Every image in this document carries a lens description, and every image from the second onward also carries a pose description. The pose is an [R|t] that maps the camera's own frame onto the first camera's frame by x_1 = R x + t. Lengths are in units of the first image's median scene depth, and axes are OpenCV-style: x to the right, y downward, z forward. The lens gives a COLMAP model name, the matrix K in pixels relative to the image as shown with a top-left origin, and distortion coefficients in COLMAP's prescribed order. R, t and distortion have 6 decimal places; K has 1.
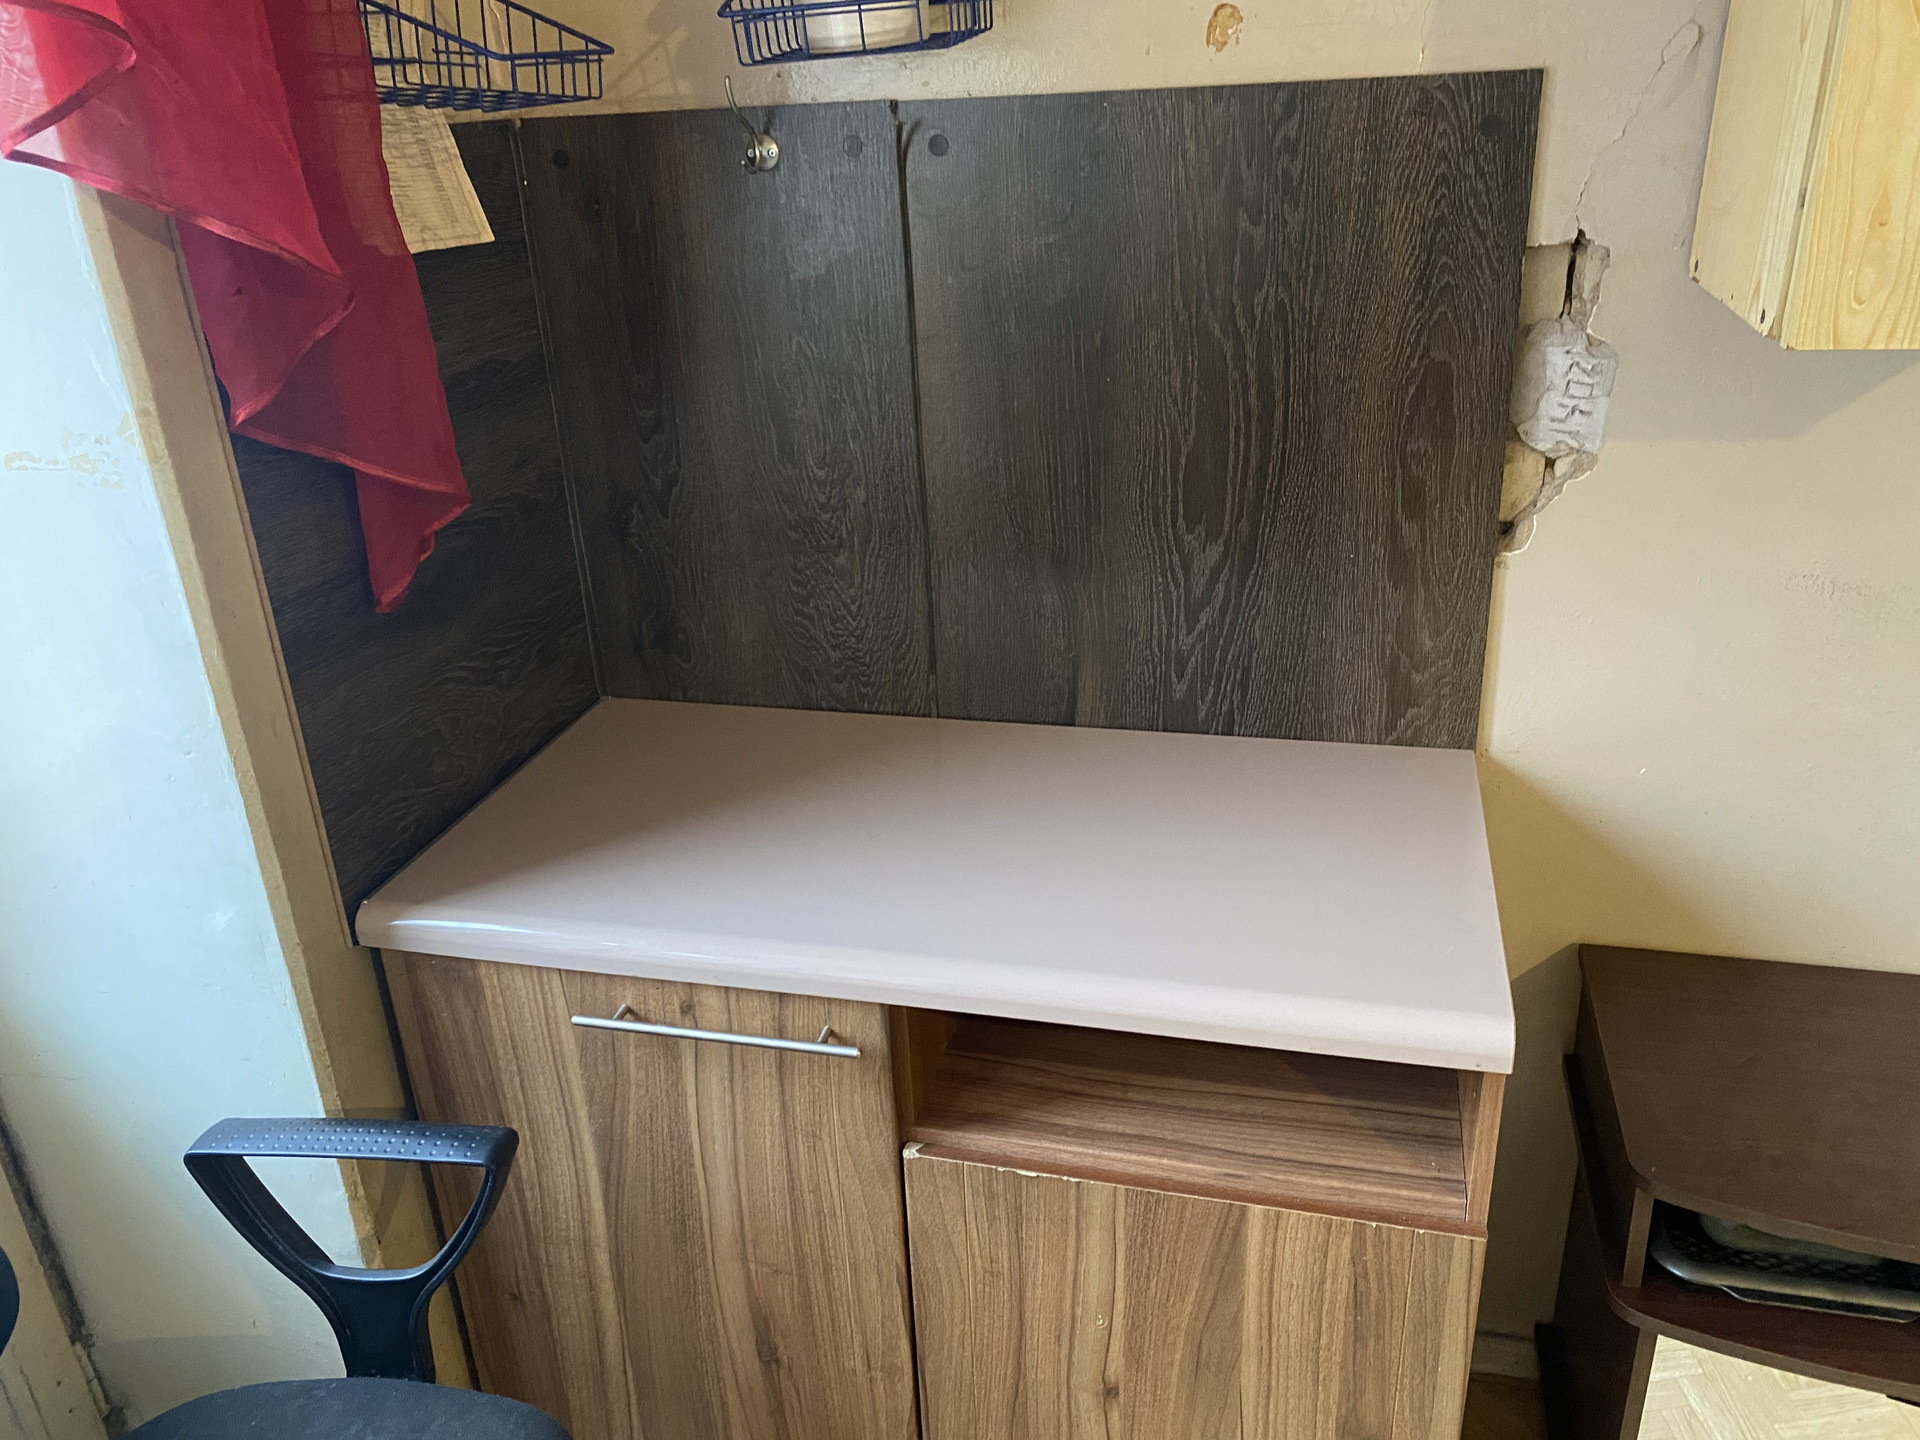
lens RADIAL K [[1474.4, 0, 959.7], [0, 1474.4, 717.7], [0, 0, 1]] dist [0.051399, -0.047552]
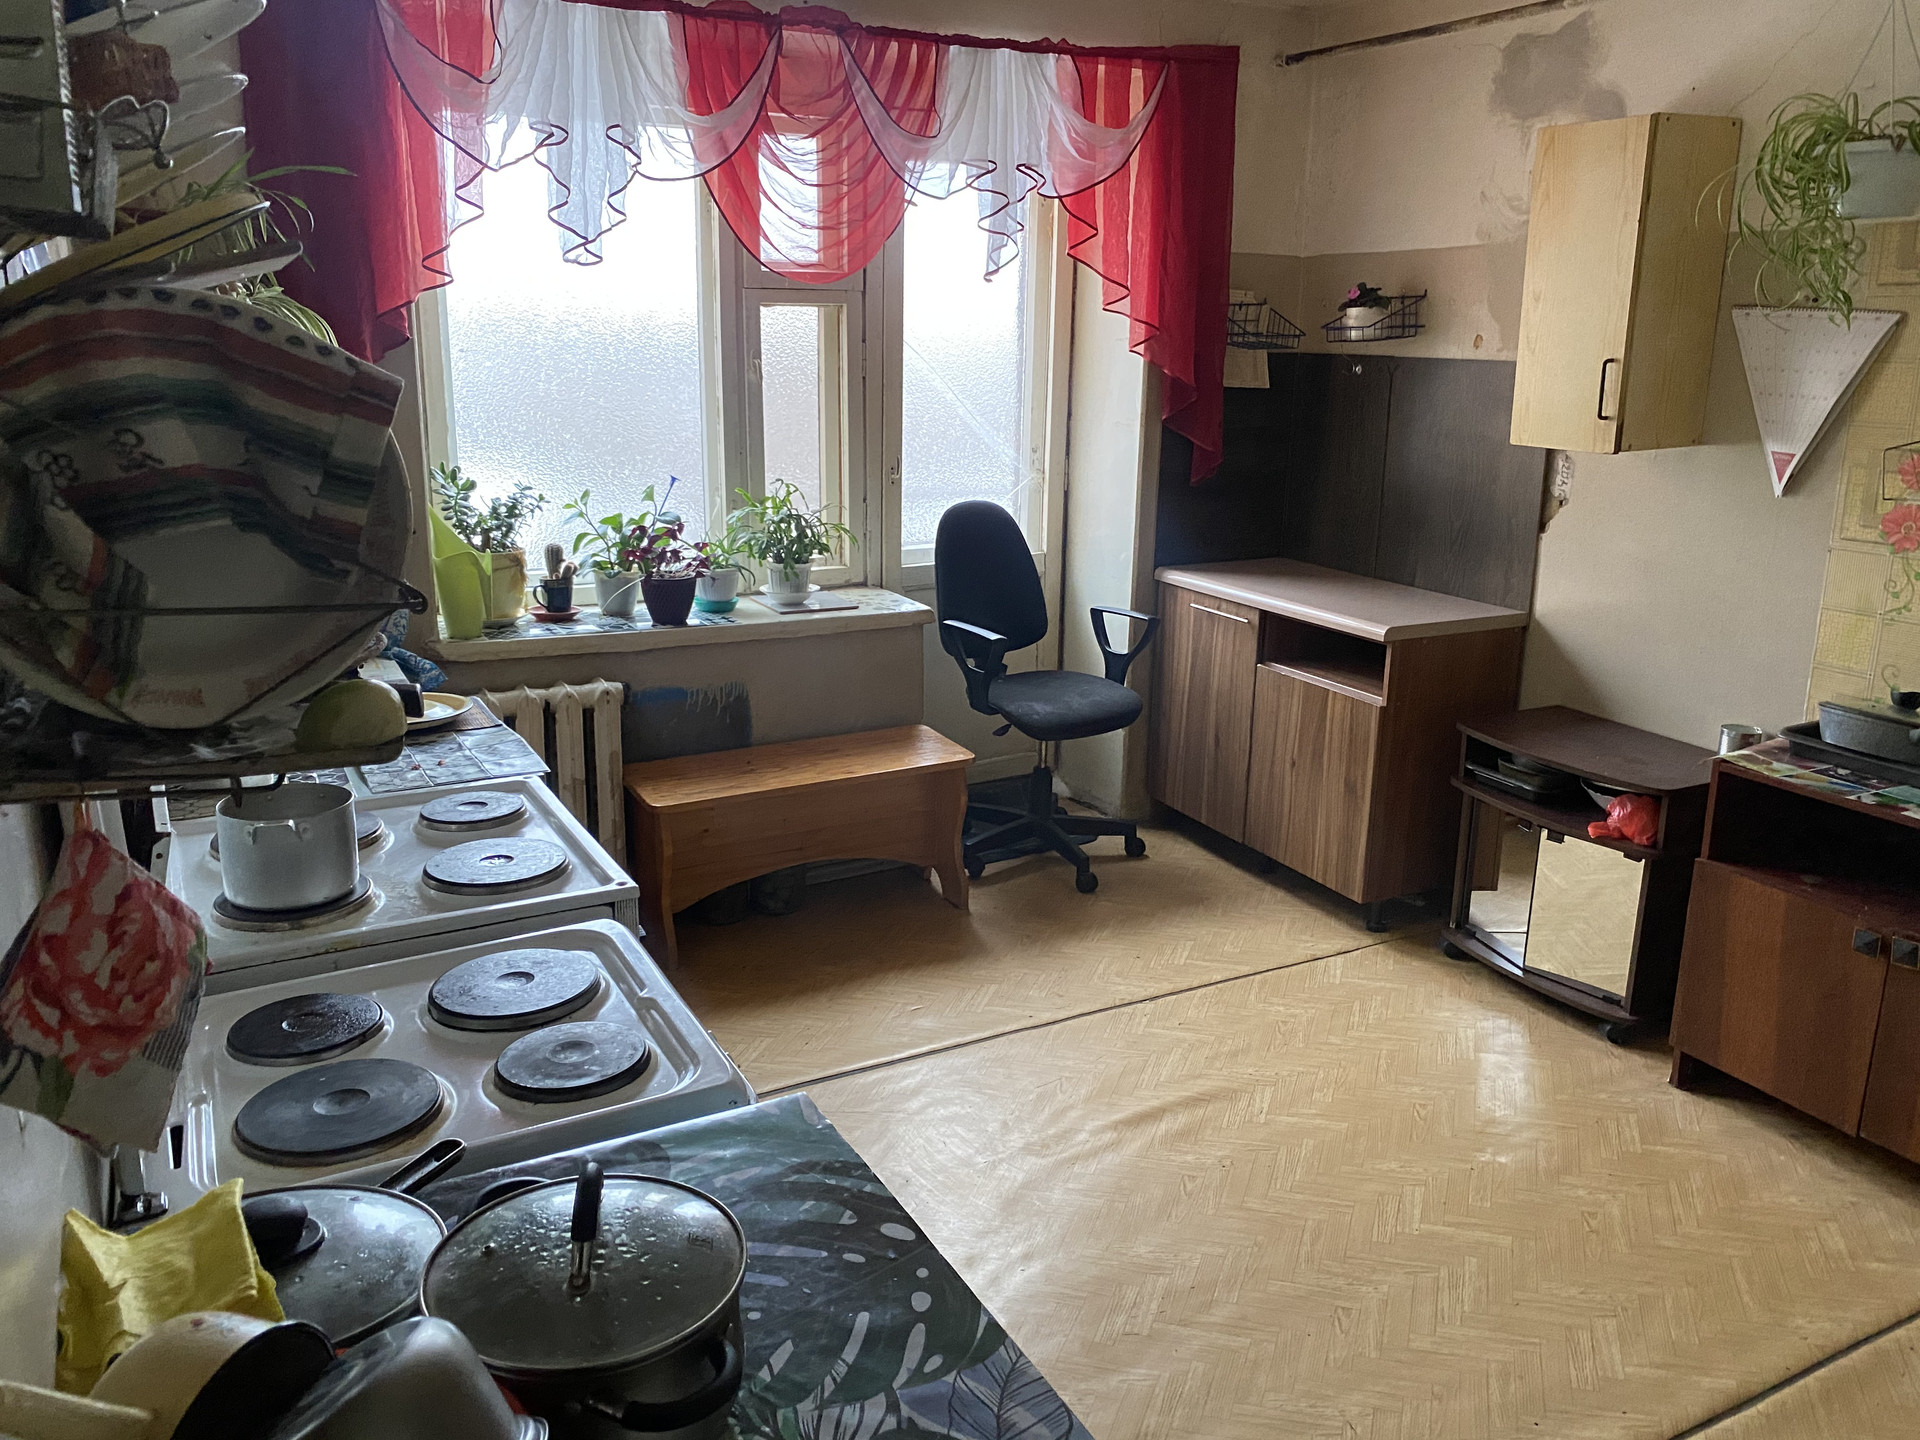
lens RADIAL K [[1474.4, 0, 961.4], [0, 1474.4, 718.1], [0, 0, 1]] dist [0.051399, -0.047552]
pose [[0.673551, 0.248606, -0.696078, 1.814894], [-0.346851, 0.937920, -0.000646, 0.636501], [0.652704, 0.241871, 0.717966, -1.717078]]
